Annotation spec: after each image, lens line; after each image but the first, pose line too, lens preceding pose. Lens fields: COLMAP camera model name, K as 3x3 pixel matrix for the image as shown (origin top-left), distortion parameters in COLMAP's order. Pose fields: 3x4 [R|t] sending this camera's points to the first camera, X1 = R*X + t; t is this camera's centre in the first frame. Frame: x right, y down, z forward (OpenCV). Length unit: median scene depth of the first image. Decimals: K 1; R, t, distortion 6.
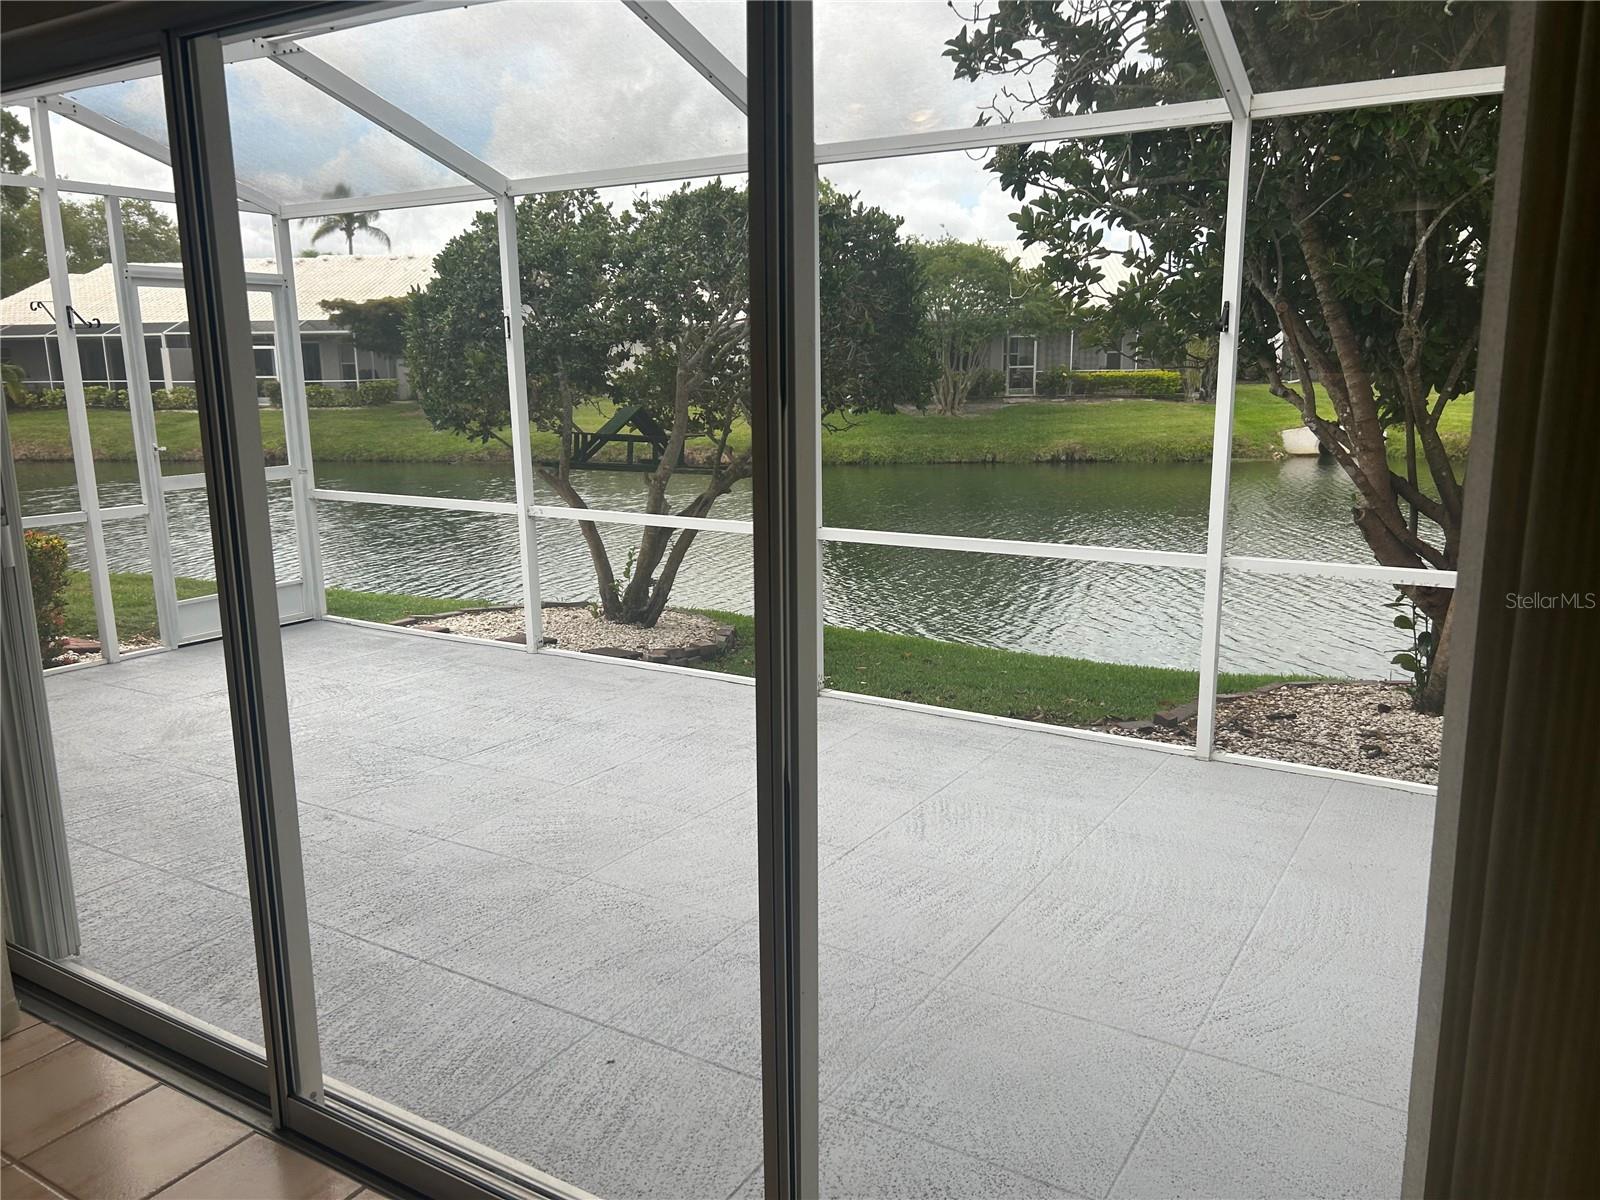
lens RADIAL K [[1209.9, 0, 799.5], [0, 1209.9, 614.4], [0, 0, 1]] dist [0.055933, -0.057284]
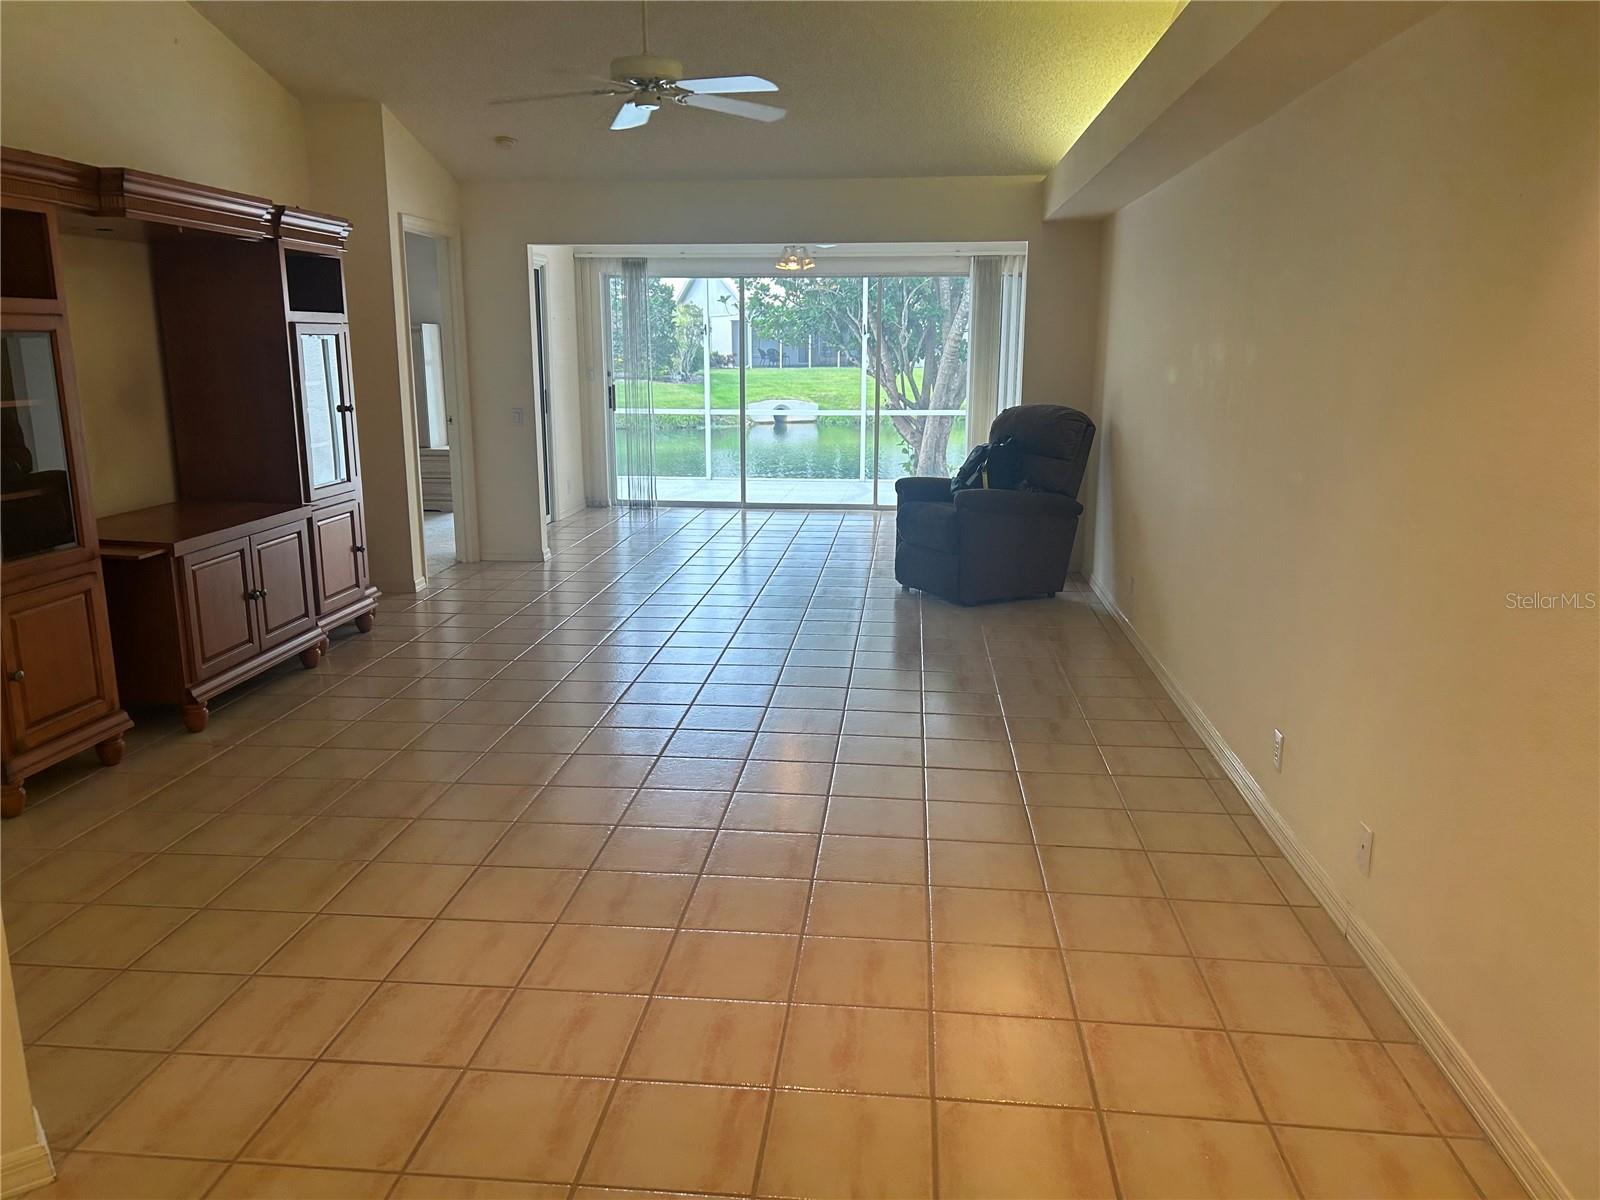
lens RADIAL K [[1209.9, 0, 780.0], [0, 1209.9, 626.0], [0, 0, 1]] dist [0.055933, -0.057284]
pose [[0.904292, -0.088506, 0.417639, -0.720456], [0.081185, 0.996074, 0.035302, 0.227867], [-0.419124, 0.001983, 0.907927, -1.024114]]
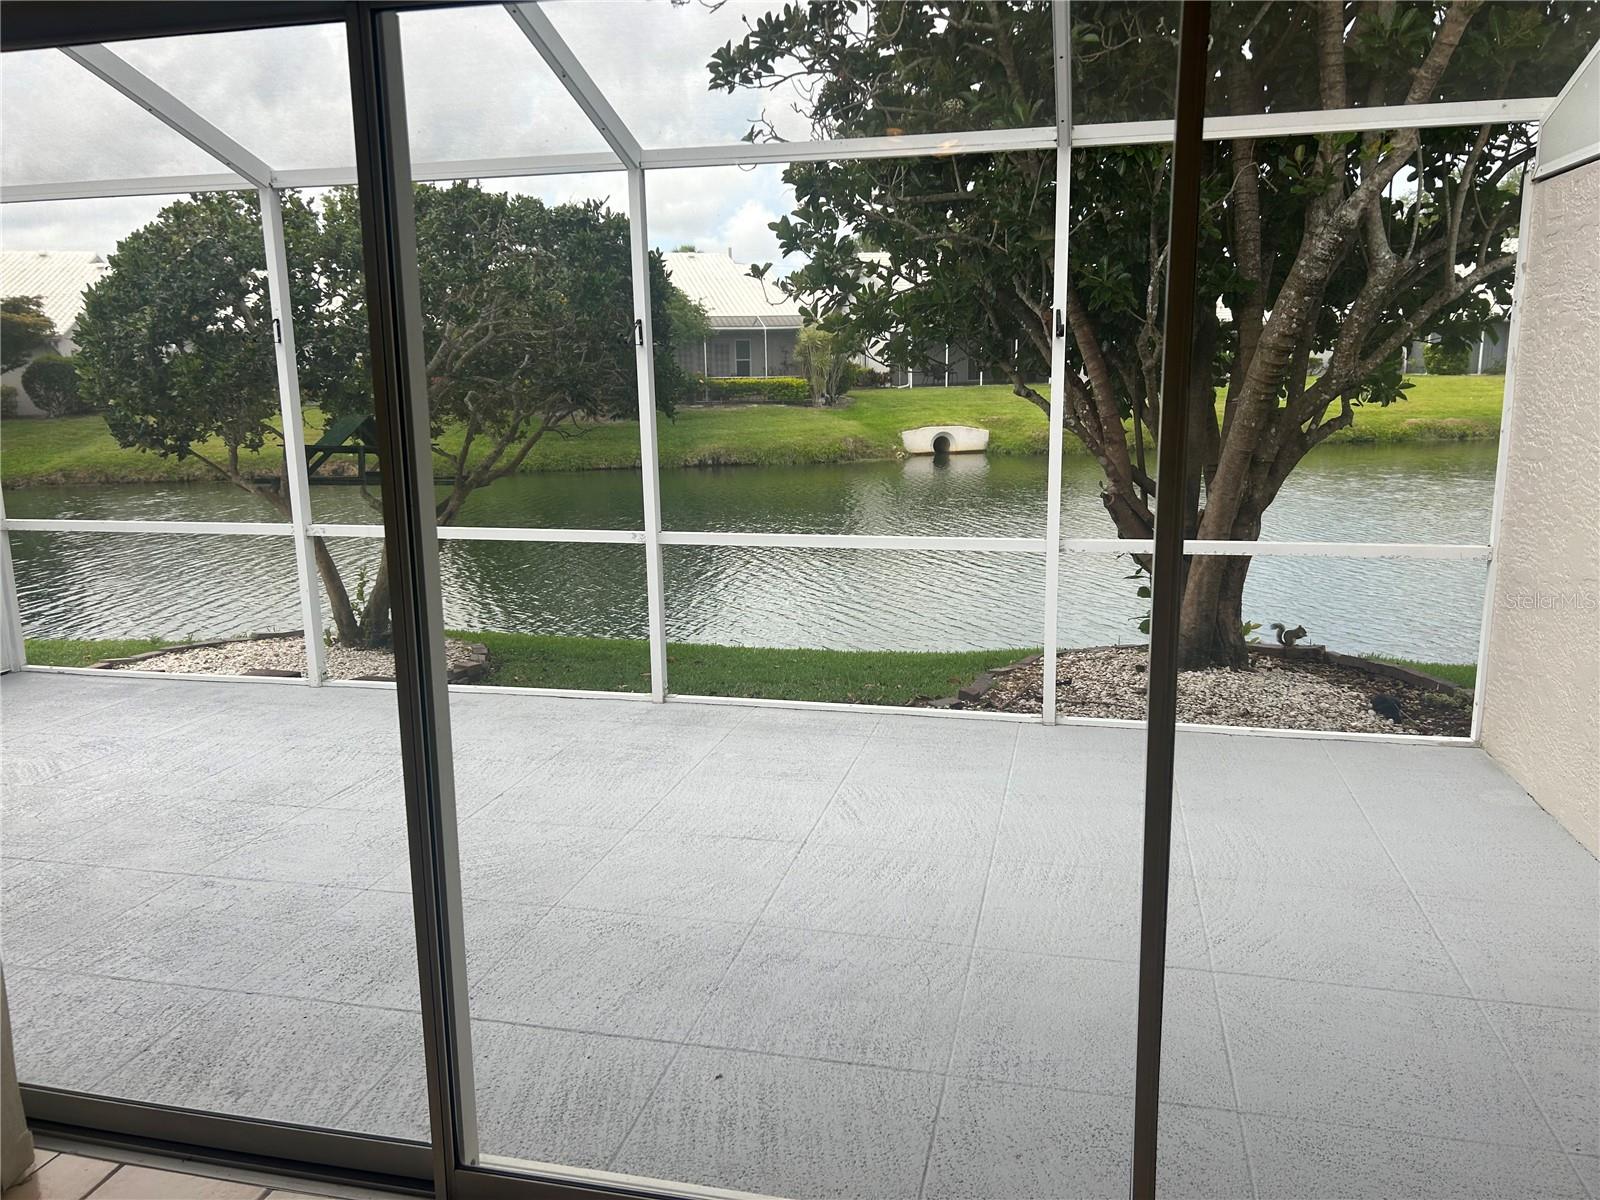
lens RADIAL K [[1209.9, 0, 809.1], [0, 1209.9, 605.4], [0, 0, 1]] dist [0.055933, -0.057284]
pose [[0.948822, -0.066574, 0.308714, -0.136642], [0.070651, 0.997499, -0.002034, -0.000792], [-0.307806, 0.023741, 0.951153, 0.014987]]
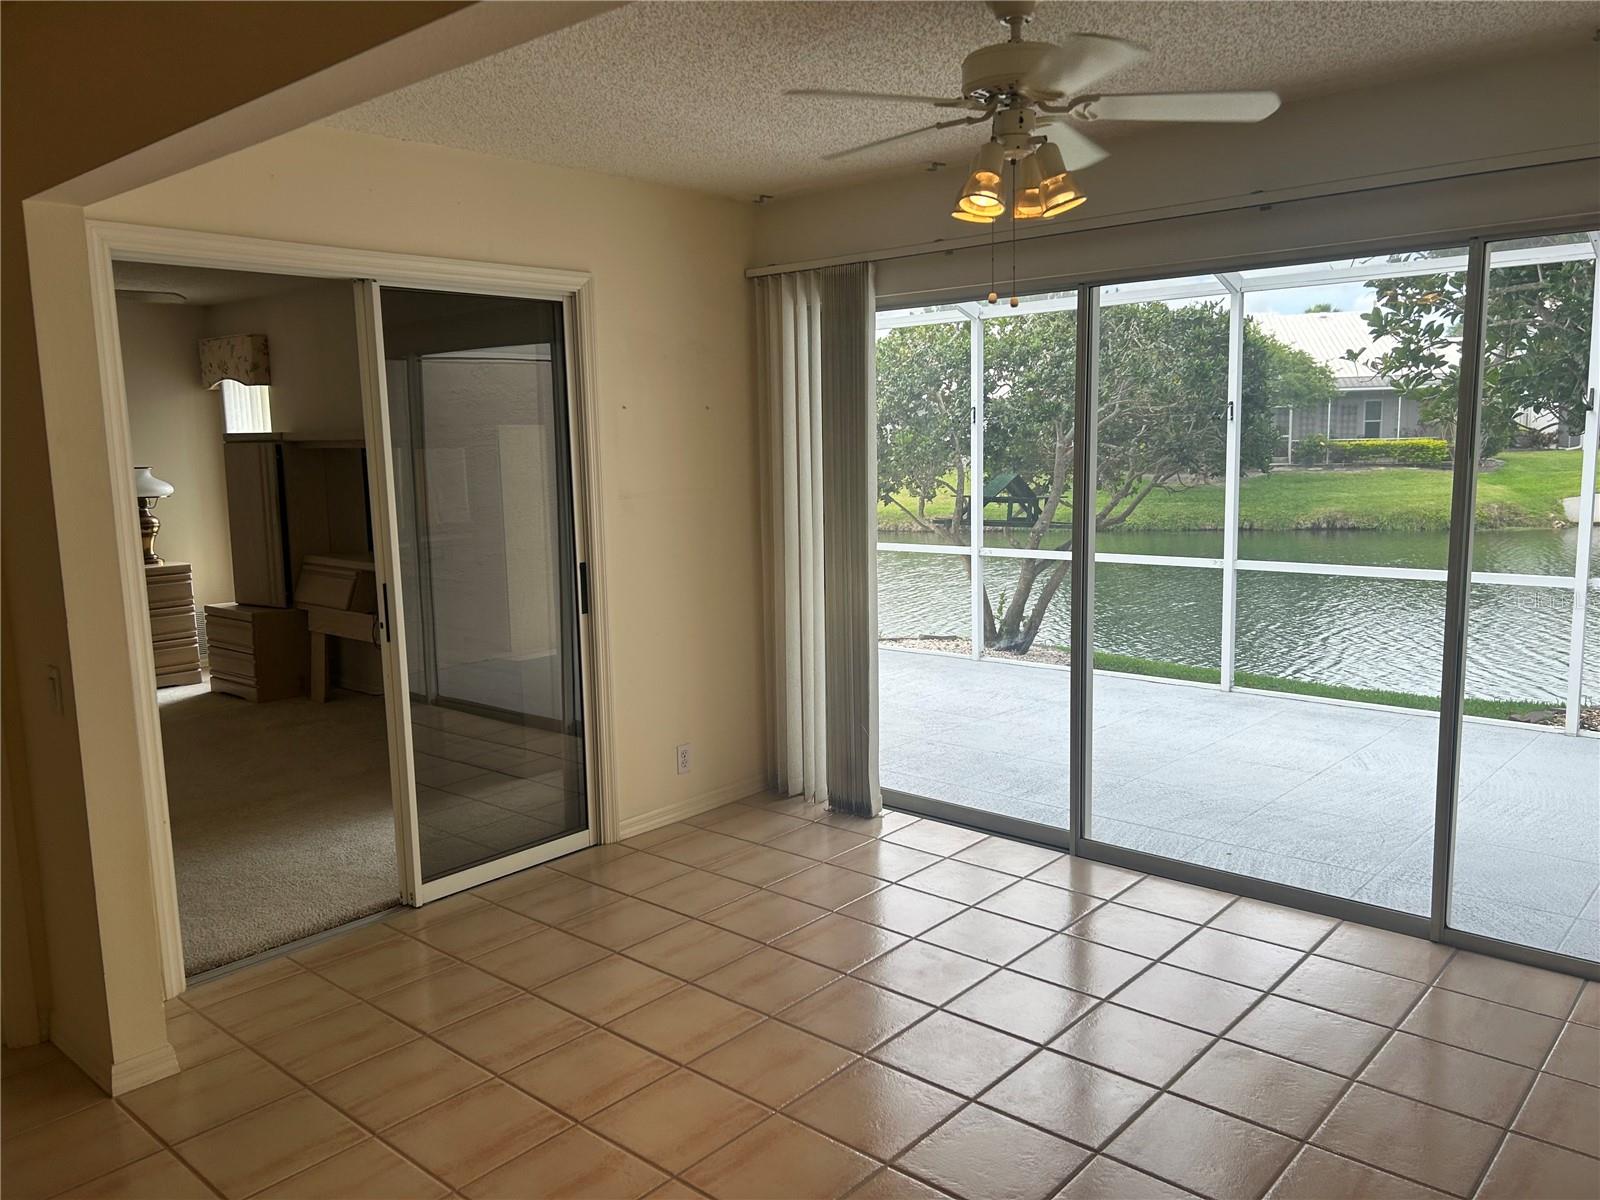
lens RADIAL K [[1209.9, 0, 804.5], [0, 1209.9, 609.0], [0, 0, 1]] dist [0.055933, -0.057284]
pose [[0.985466, 0.011961, -0.169448, -0.168985], [-0.022706, 0.997842, -0.061615, 0.055829], [0.168346, 0.064567, 0.983611, -0.286389]]
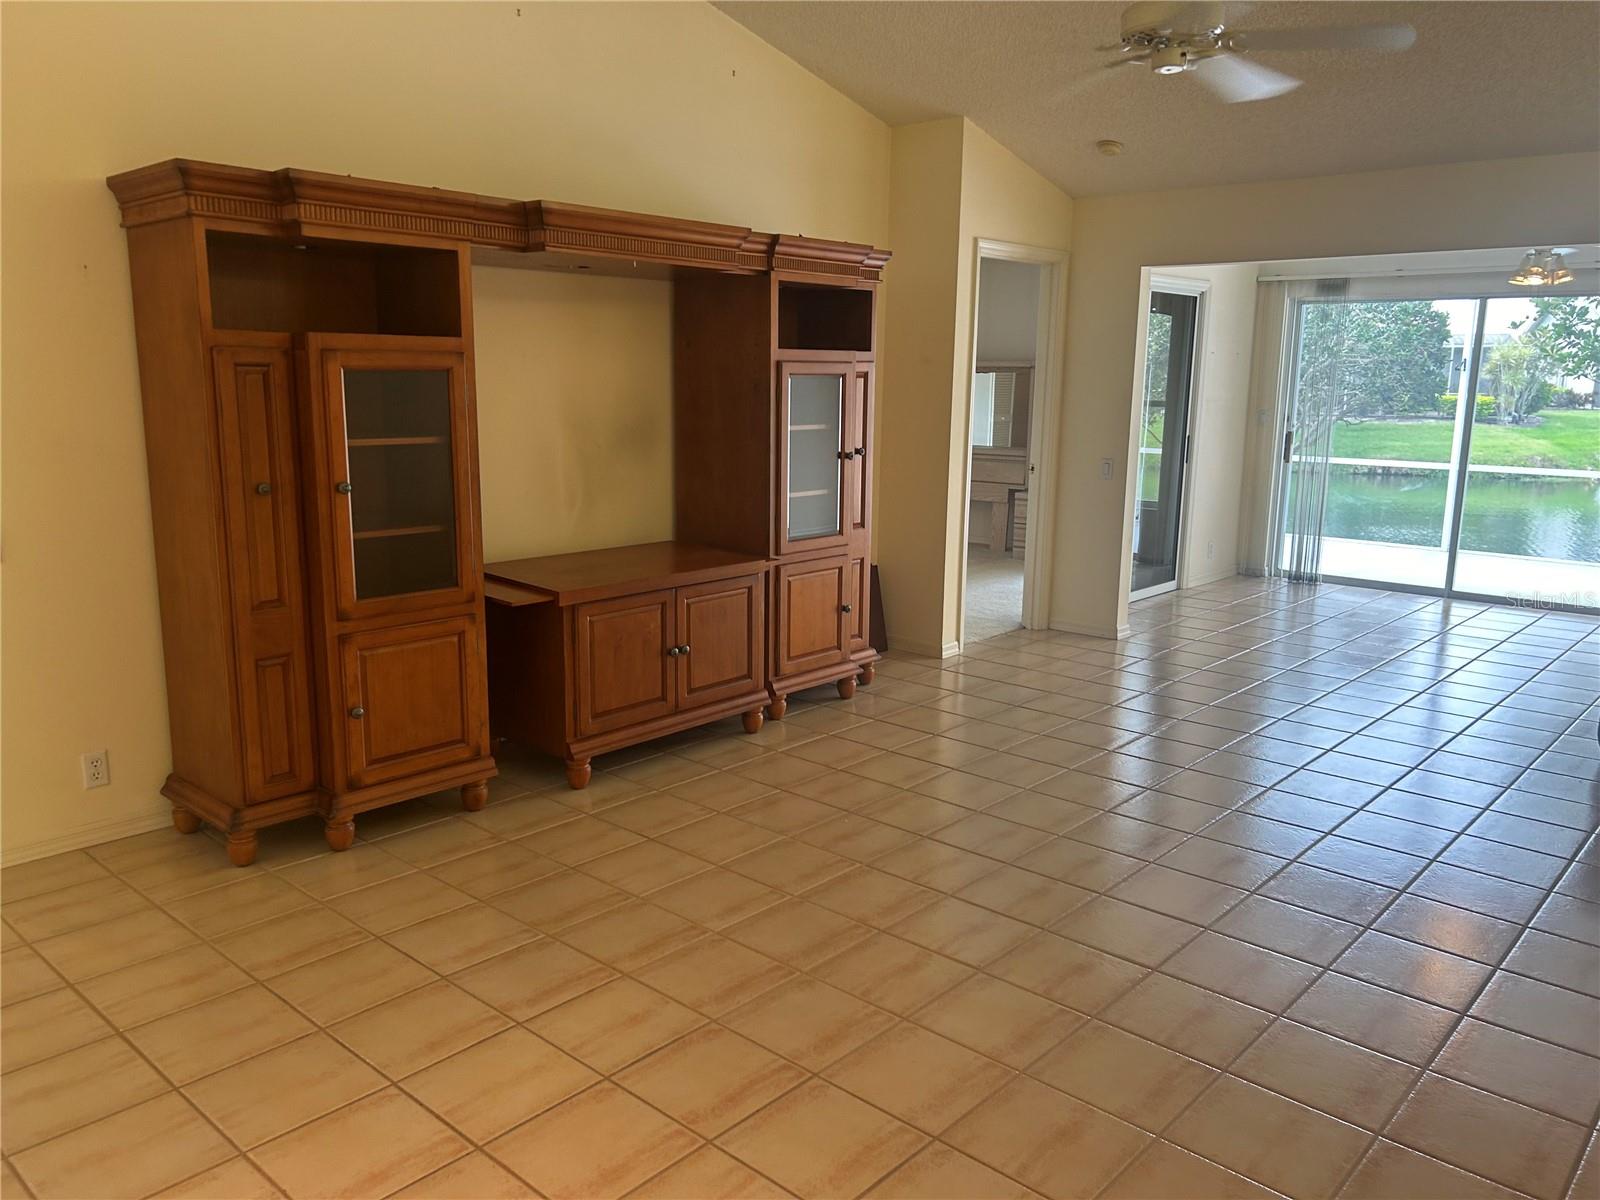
lens RADIAL K [[1209.9, 0, 785.4], [0, 1209.9, 614.0], [0, 0, 1]] dist [0.055933, -0.057284]
pose [[0.982379, 0.057874, -0.177712, -0.532370], [-0.059906, 0.998185, -0.006083, 0.191942], [0.177038, 0.016622, 0.984064, -0.891768]]
